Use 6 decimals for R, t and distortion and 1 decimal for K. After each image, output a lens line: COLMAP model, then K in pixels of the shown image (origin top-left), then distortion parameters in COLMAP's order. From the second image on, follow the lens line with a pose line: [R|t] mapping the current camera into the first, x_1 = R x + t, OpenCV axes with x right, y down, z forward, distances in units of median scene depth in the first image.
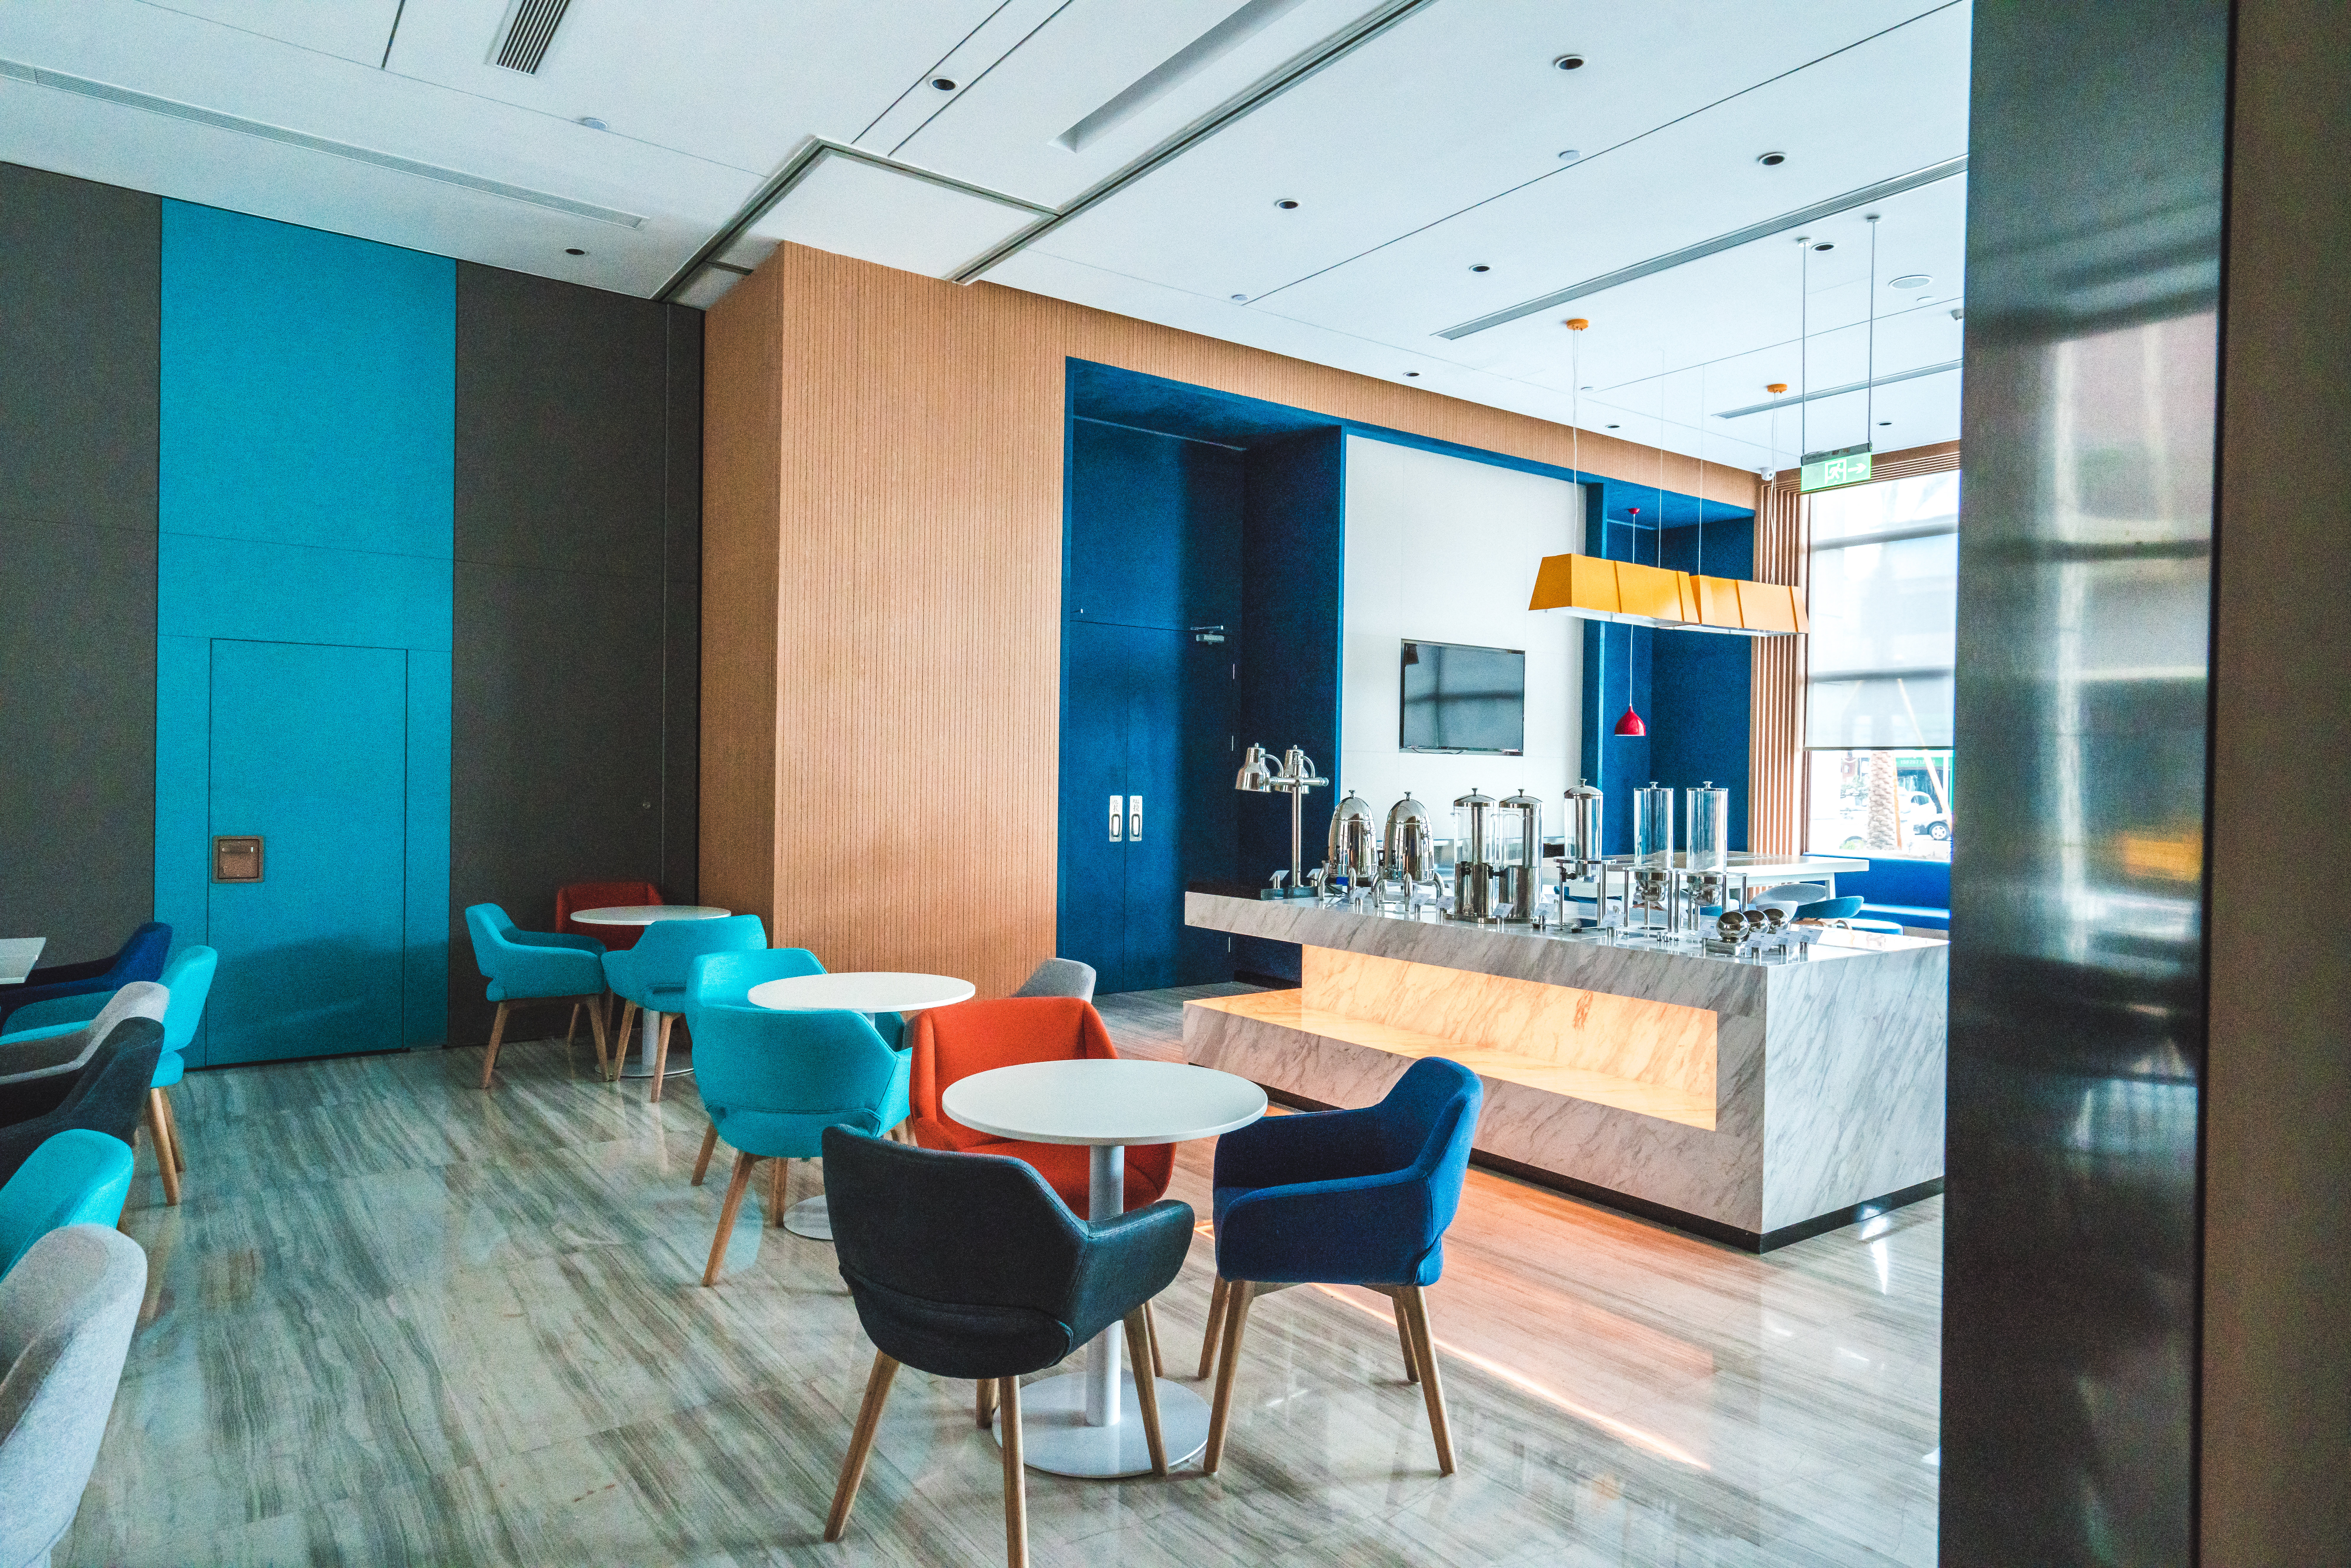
lens RADIAL K [[1367.4, 0, 1175.5], [0, 1367.4, 784.0], [0, 0, 1]] dist [-0.000200, -0.000007]
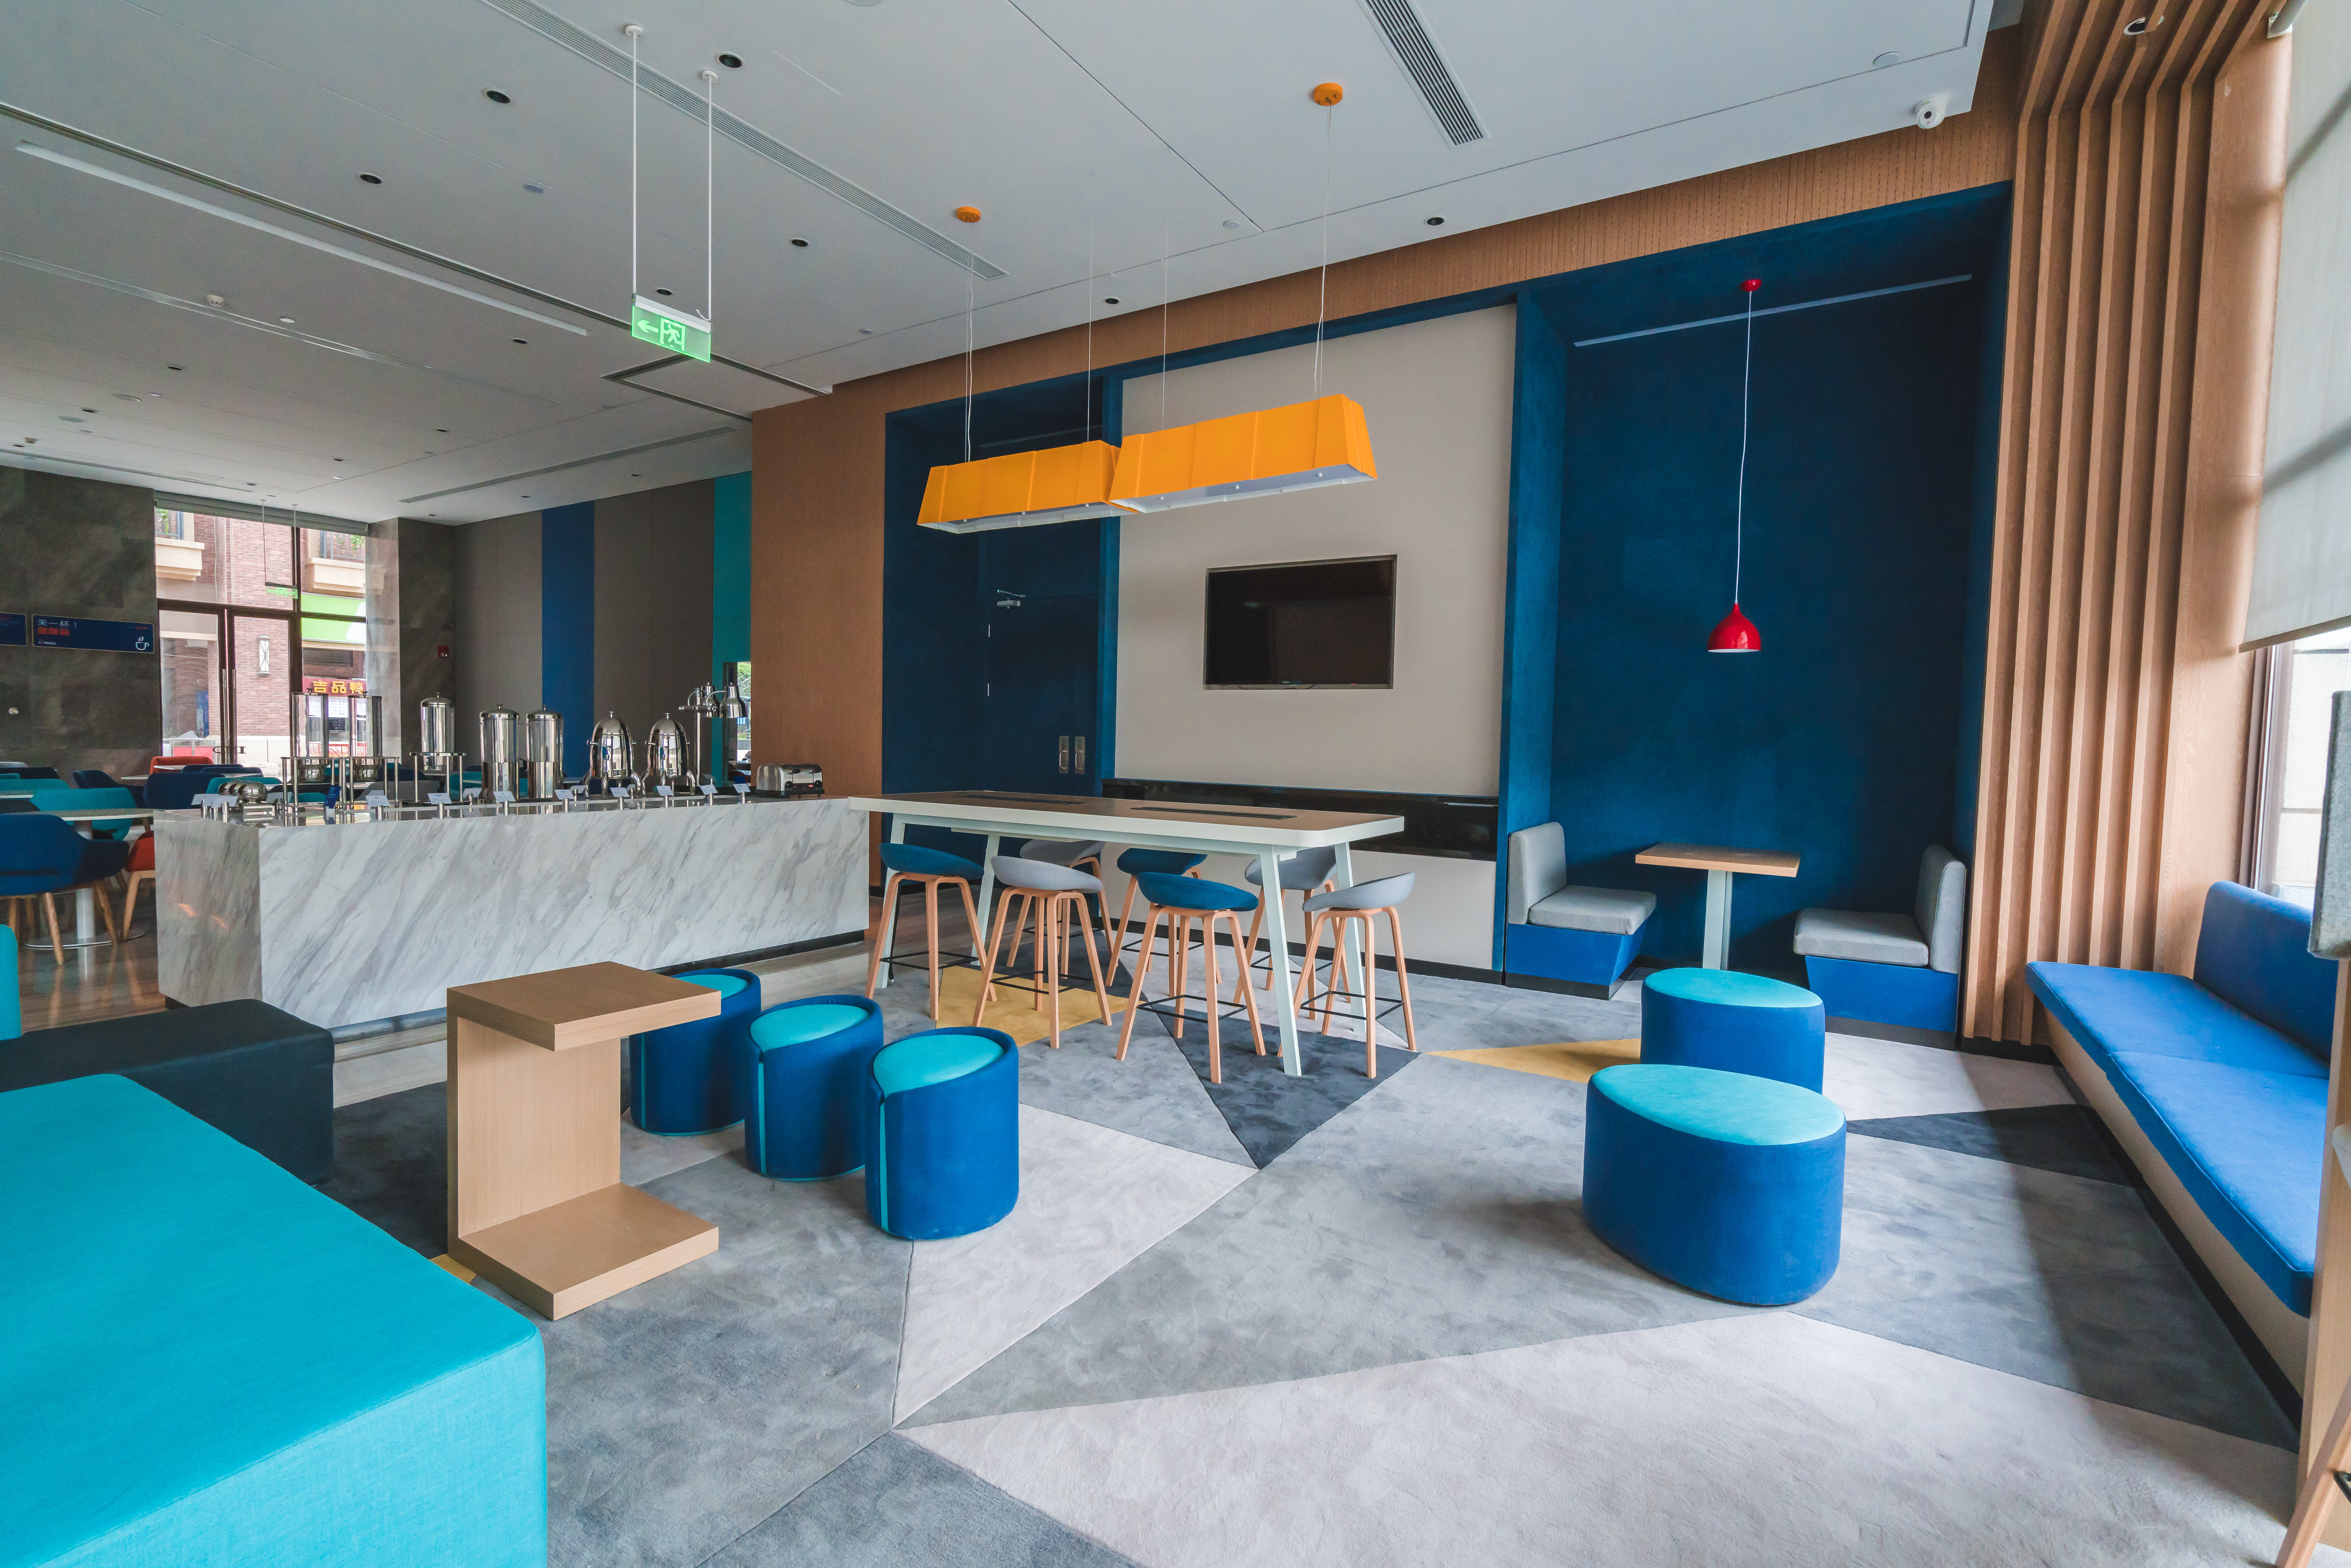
lens RADIAL K [[1048.3, 0, 1175.5], [0, 1048.3, 784.0], [0, 0, 1]] dist [-0.014066, 0.006166]
pose [[0.370561, 0.032657, -0.928234, 1.048953], [-0.023447, 0.999392, 0.025800, 0.029629], [0.928512, 0.012203, 0.371101, 0.900379]]
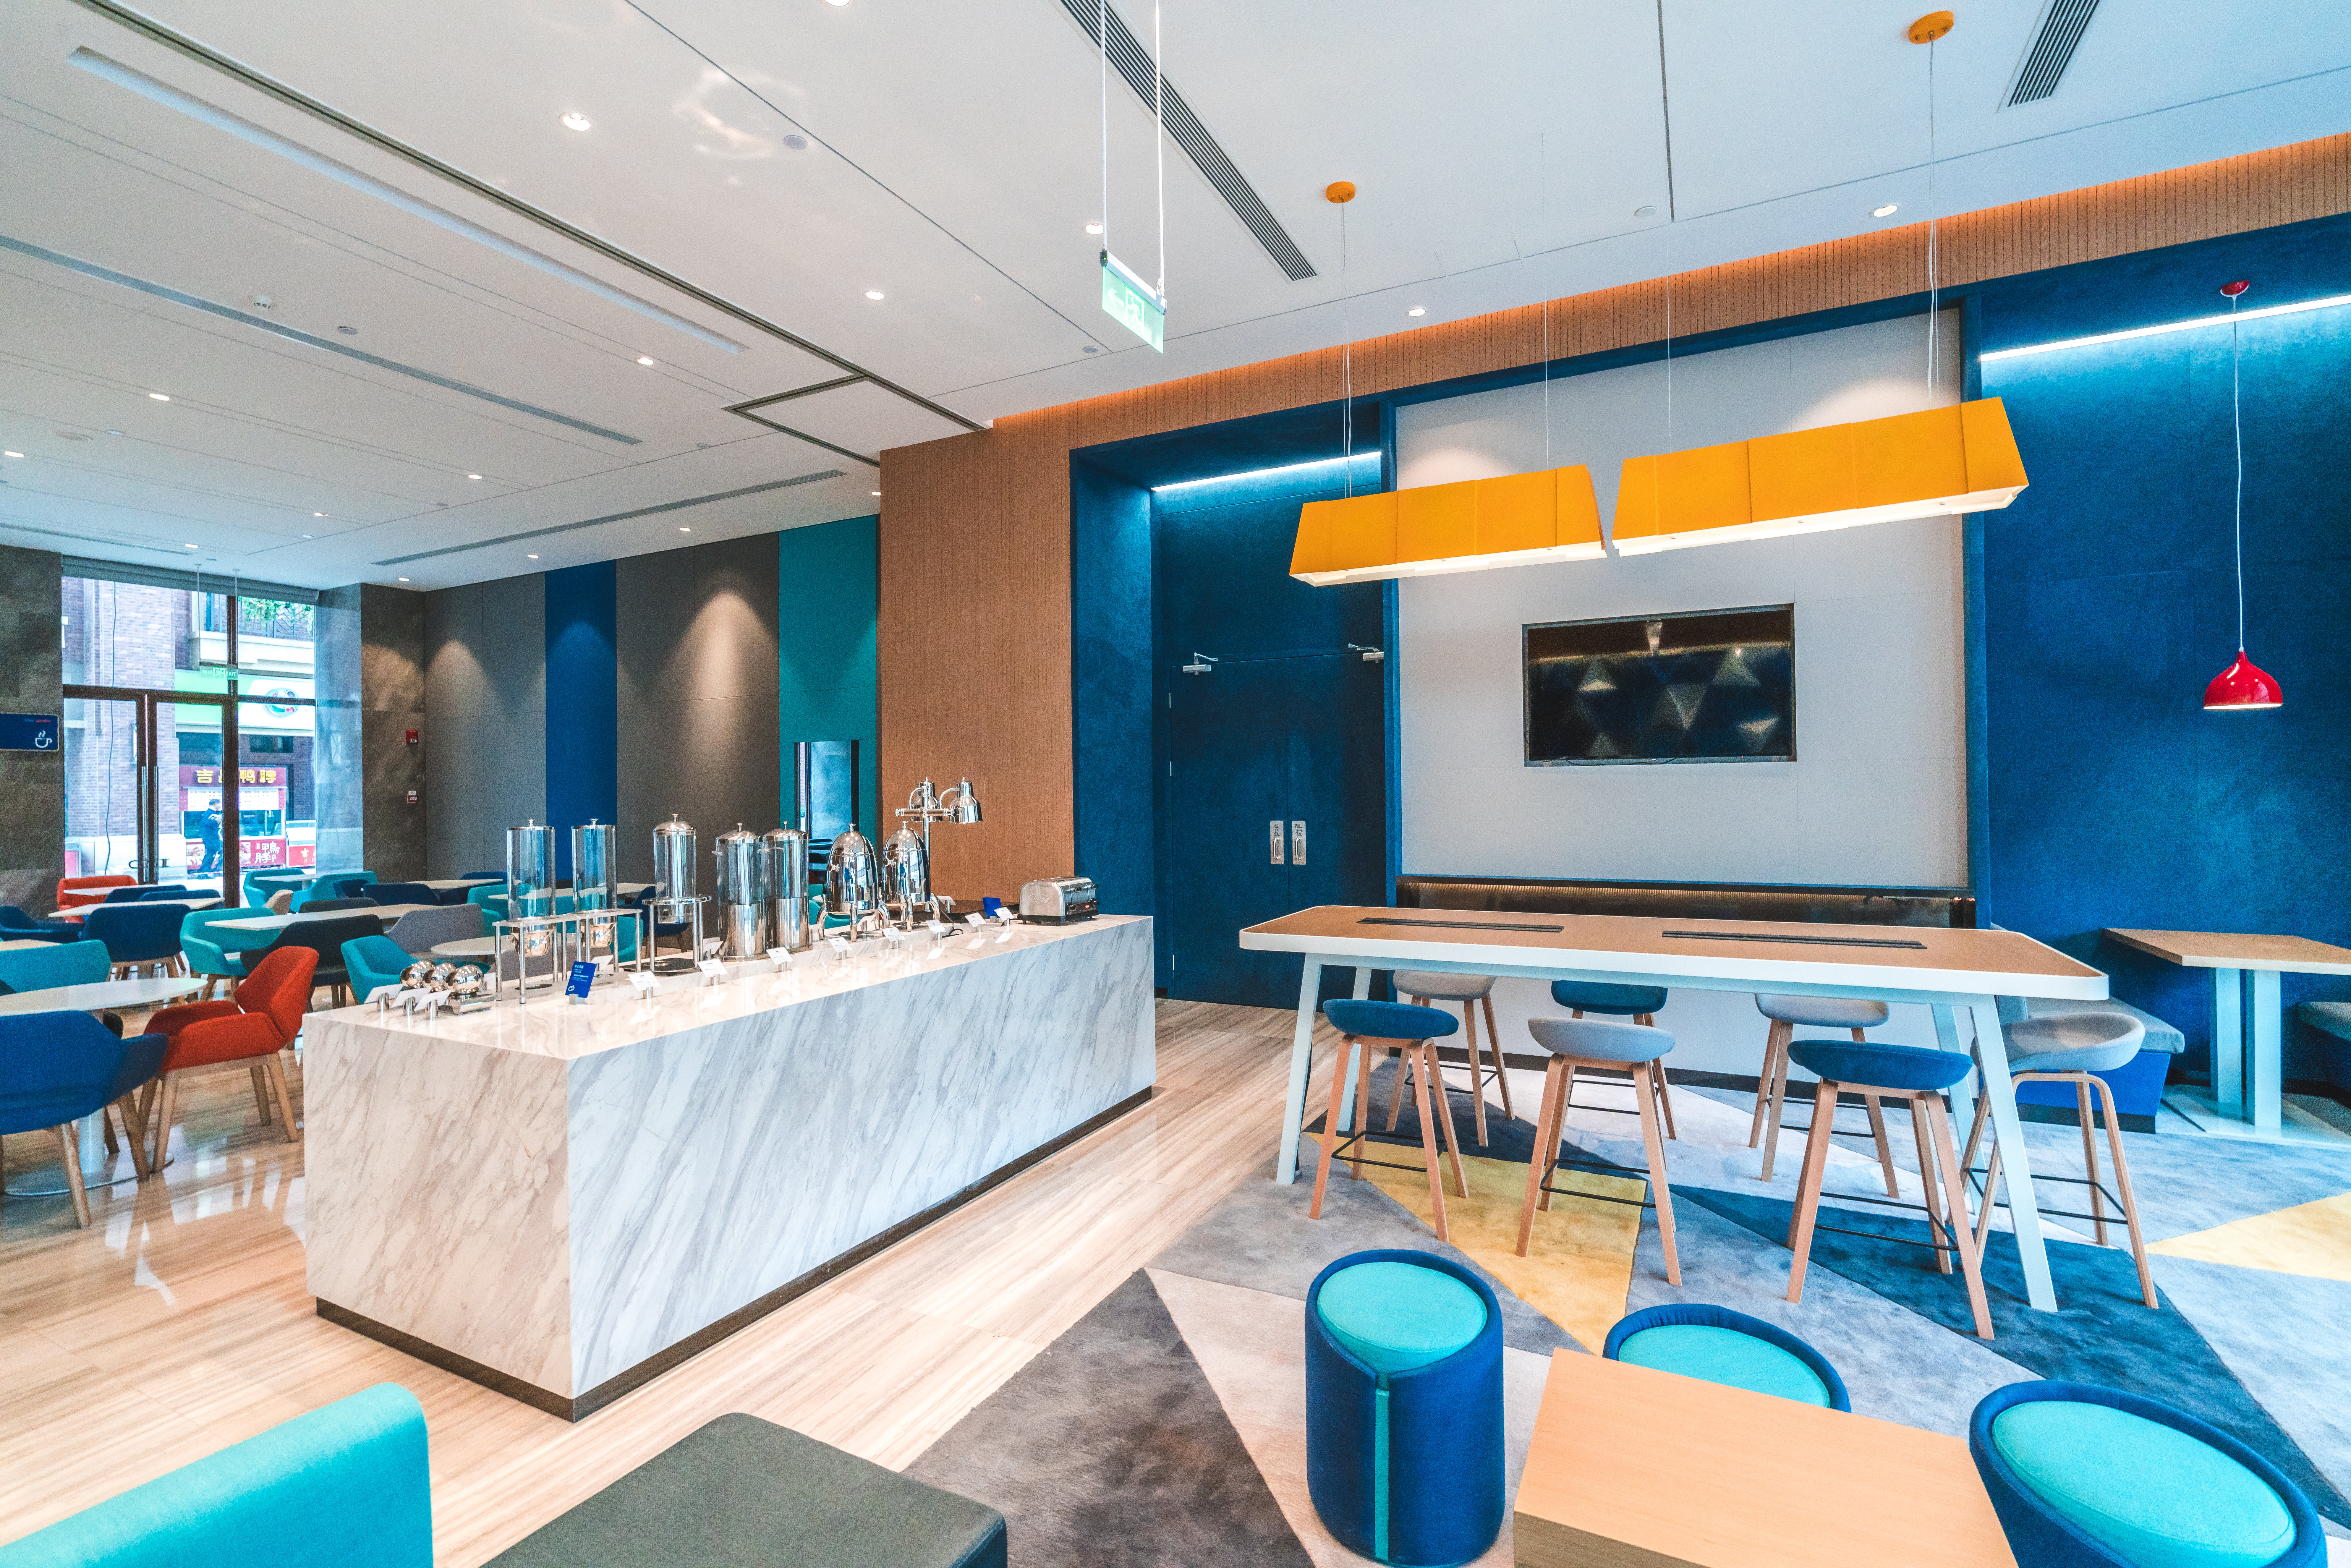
lens RADIAL K [[1048.3, 0, 1175.5], [0, 1048.3, 784.0], [0, 0, 1]] dist [-0.014066, 0.006166]
pose [[0.454844, -0.028069, -0.890129, 0.772522], [0.013230, 0.999606, -0.024761, -0.001495], [0.890473, -0.000514, 0.455036, 0.682593]]
